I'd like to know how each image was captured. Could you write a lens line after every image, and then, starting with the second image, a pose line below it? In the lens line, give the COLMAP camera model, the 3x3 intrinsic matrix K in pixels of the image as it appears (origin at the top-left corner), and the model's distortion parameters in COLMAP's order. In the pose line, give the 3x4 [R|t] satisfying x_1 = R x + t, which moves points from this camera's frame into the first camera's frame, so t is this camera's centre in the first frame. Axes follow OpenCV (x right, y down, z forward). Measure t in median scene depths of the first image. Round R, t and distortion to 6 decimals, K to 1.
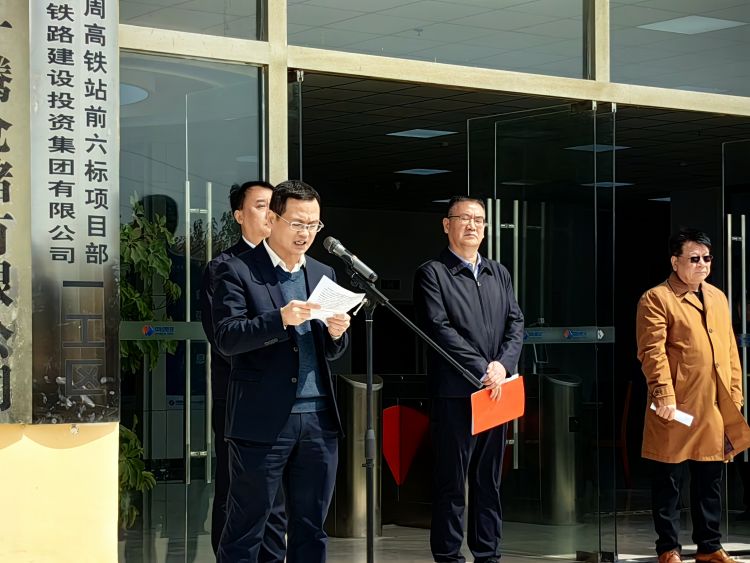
lens RADIAL K [[2028.6, 0, 375.0], [0, 2028.6, 281.5], [0, 0, 1]] dist [0.048653, 0.900887]
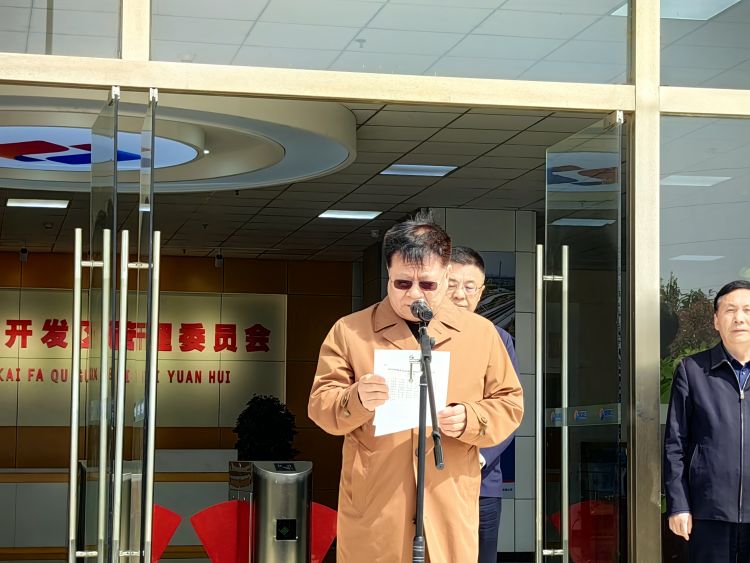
lens RADIAL K [[1965.6, 0, 375.0], [0, 1965.6, 281.5], [0, 0, 1]] dist [0.513486, -0.116290]
pose [[0.896460, -0.024433, -0.442450, 0.627731], [0.004609, 0.998939, -0.045824, 0.017460], [0.443100, 0.039040, 0.895622, 0.500426]]
